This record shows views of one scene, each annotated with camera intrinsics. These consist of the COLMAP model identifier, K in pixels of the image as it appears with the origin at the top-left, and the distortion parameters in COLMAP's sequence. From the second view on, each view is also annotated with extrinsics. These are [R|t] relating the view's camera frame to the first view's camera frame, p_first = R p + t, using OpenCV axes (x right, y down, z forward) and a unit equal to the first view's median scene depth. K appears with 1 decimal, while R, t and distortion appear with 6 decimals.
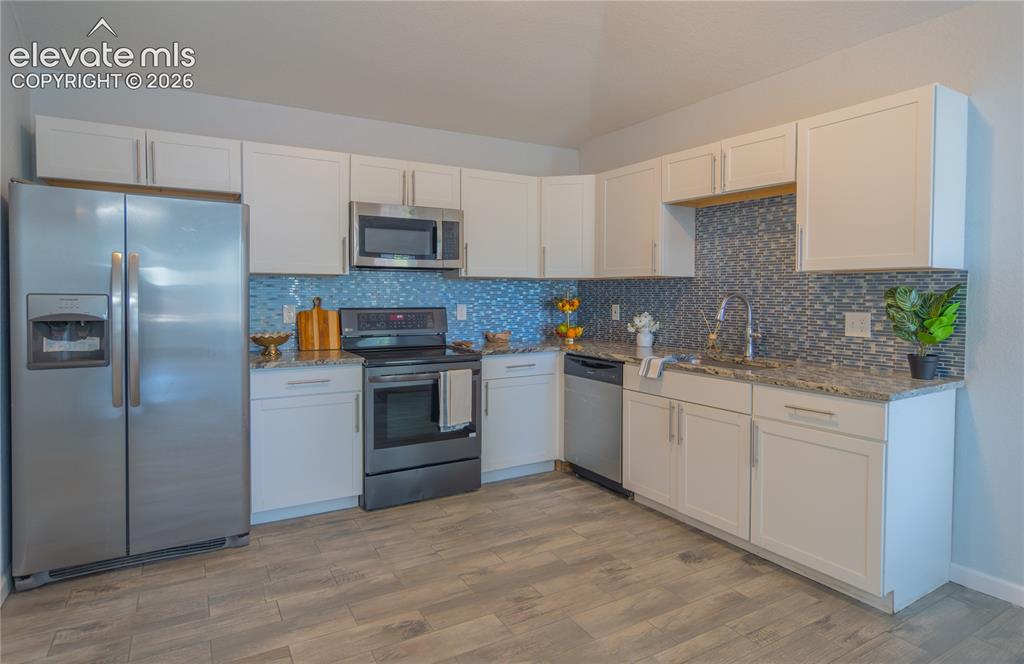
lens RADIAL K [[566.7, 0, 533.2], [0, 566.7, 313.3], [0, 0, 1]] dist [0.001402, 0.000379]
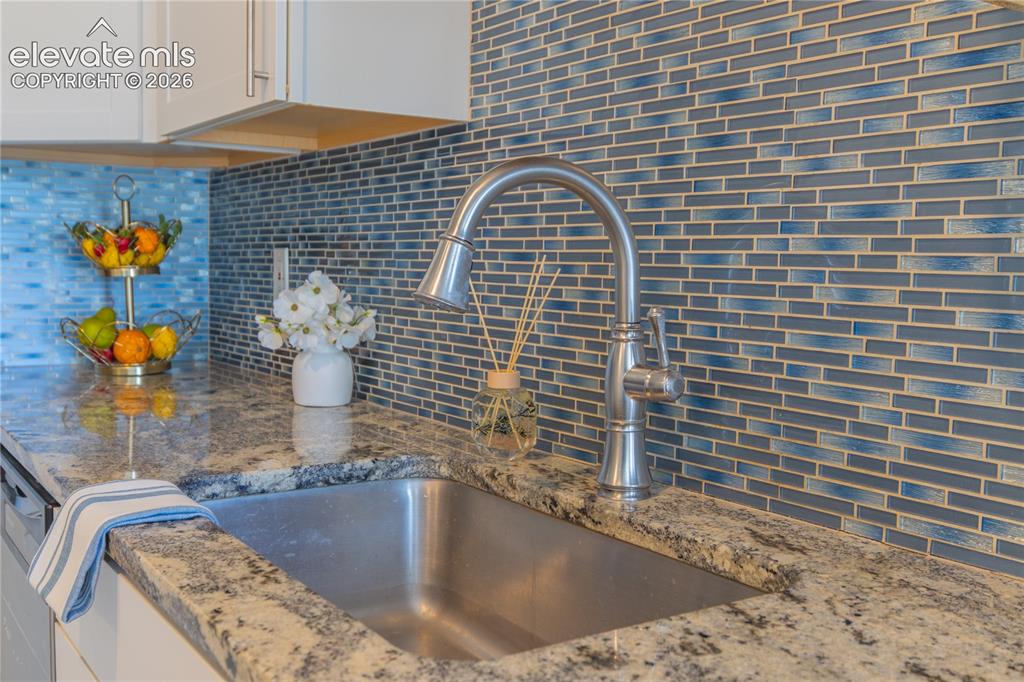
lens RADIAL K [[1041.3, 0, 512.0], [0, 1041.3, 341.0], [0, 0, 1]] dist [0.000577, 0.004248]
pose [[0.999765, 0.014170, 0.016414, 0.336428], [-0.014810, 0.999108, 0.039545, 0.010925], [-0.015839, -0.039779, 0.999083, 0.638493]]
